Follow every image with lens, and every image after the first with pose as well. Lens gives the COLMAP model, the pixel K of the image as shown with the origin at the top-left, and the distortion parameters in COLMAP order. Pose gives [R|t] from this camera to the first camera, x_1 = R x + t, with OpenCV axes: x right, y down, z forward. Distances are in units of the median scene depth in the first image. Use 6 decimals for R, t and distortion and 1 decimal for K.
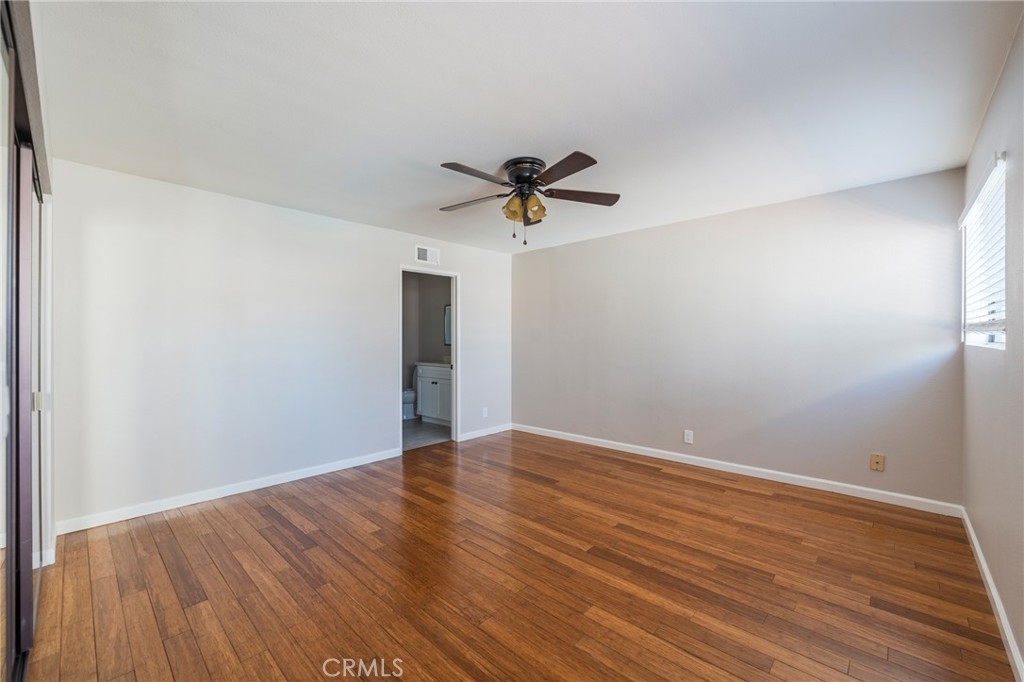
lens RADIAL K [[415.4, 0, 506.5], [0, 415.4, 342.2], [0, 0, 1]] dist [-0.001696, -0.001970]
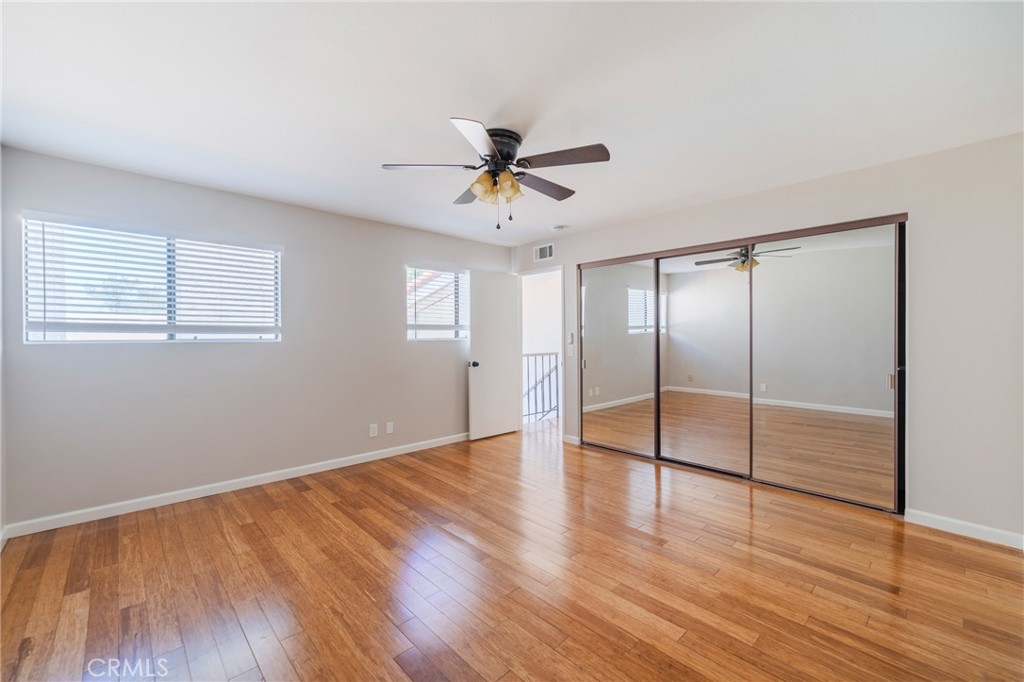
lens RADIAL K [[415.4, 0, 514.8], [0, 415.4, 334.9], [0, 0, 1]] dist [-0.001696, -0.001970]
pose [[-0.999296, 0.006279, 0.036977, -0.022881], [0.006572, 0.999948, 0.007807, -0.012059], [-0.036926, 0.008044, -0.999286, 1.887224]]
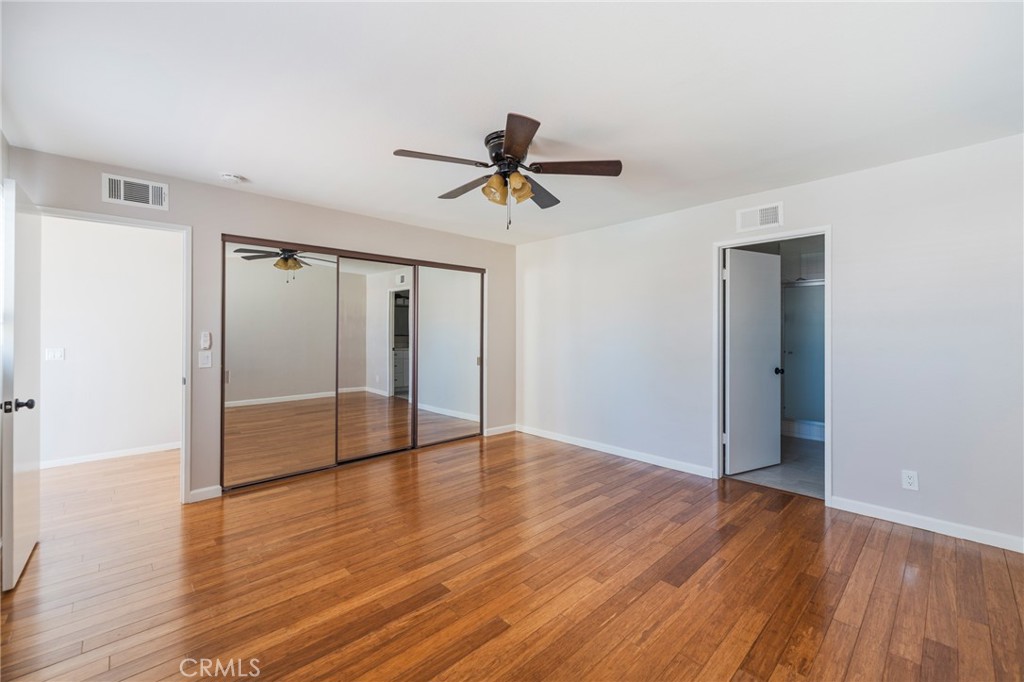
lens RADIAL K [[415.4, 0, 516.6], [0, 415.4, 334.9], [0, 0, 1]] dist [-0.001696, -0.001970]
pose [[-0.039279, 0.006794, -0.999205, 0.925543], [-0.008806, 0.999936, 0.007145, -0.015477], [0.999189, 0.009080, -0.039217, 1.054178]]
